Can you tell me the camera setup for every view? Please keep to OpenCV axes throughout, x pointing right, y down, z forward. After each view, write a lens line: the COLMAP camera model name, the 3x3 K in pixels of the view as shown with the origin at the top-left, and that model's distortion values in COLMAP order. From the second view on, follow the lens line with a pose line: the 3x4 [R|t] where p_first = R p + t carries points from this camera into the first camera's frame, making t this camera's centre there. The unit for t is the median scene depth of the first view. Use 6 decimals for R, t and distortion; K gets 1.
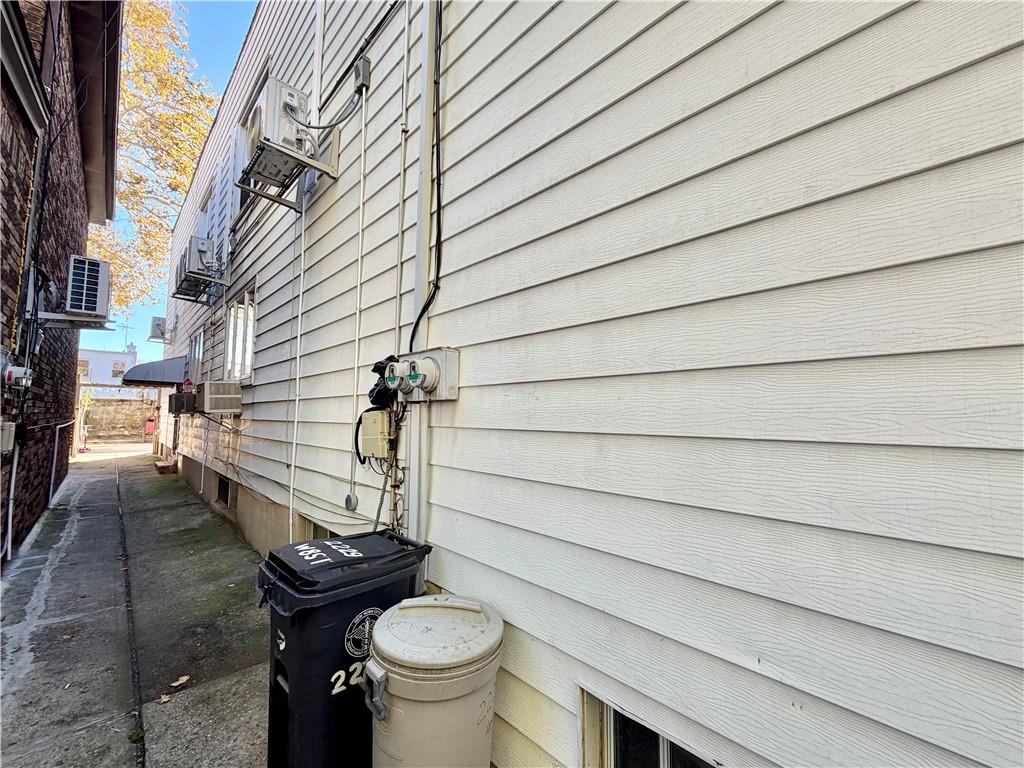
lens RADIAL K [[407.8, 0, 505.8], [0, 407.8, 375.2], [0, 0, 1]] dist [-0.002925, 0.000400]
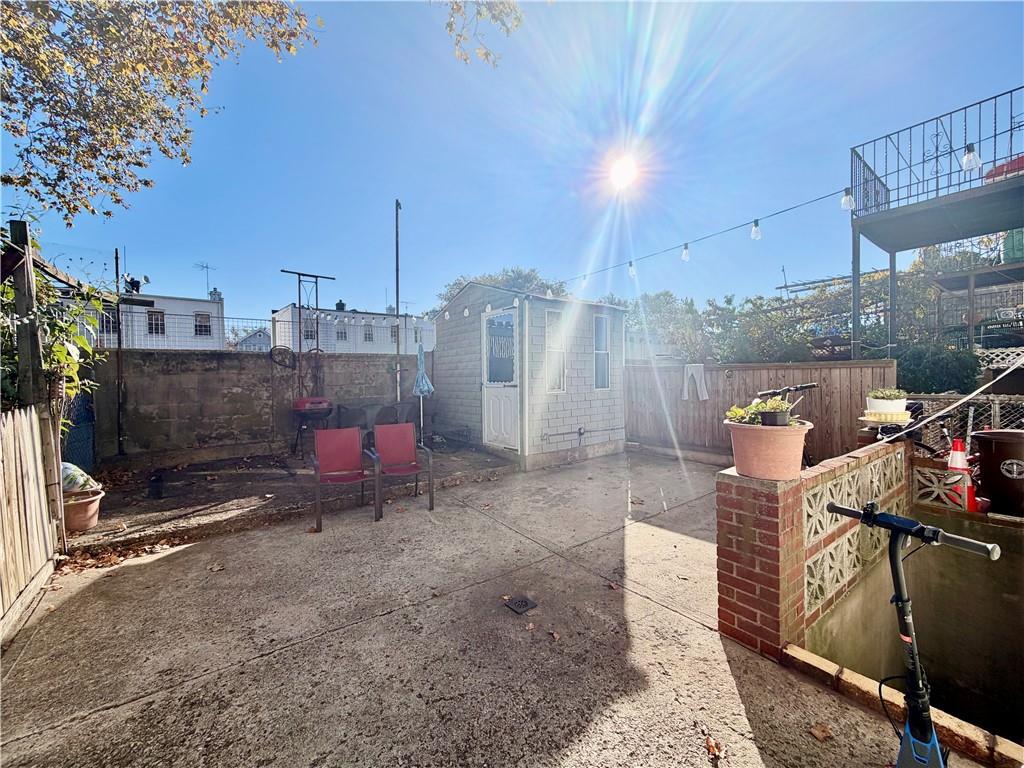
lens RADIAL K [[407.8, 0, 511.1], [0, 407.8, 383.1], [0, 0, 1]] dist [-0.002925, 0.000400]
pose [[0.992883, -0.014527, -0.118201, -0.670829], [0.027283, 0.993882, 0.107029, 0.055356], [0.115923, -0.109492, 0.987205, 0.702432]]
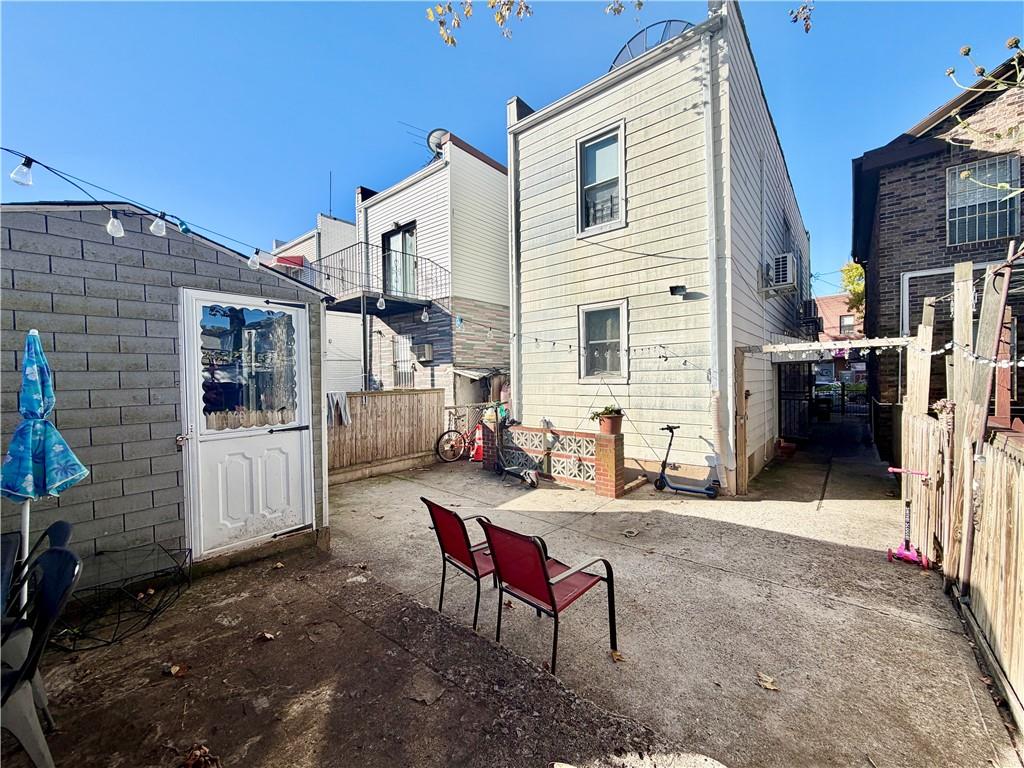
lens RADIAL K [[407.8, 0, 511.9], [0, 407.8, 388.2], [0, 0, 1]] dist [-0.002925, 0.000400]
pose [[-0.106255, -0.023791, 0.994054, -1.107738], [-0.070968, 0.997346, 0.016284, 0.065650], [-0.991803, -0.068816, -0.107661, 1.114584]]
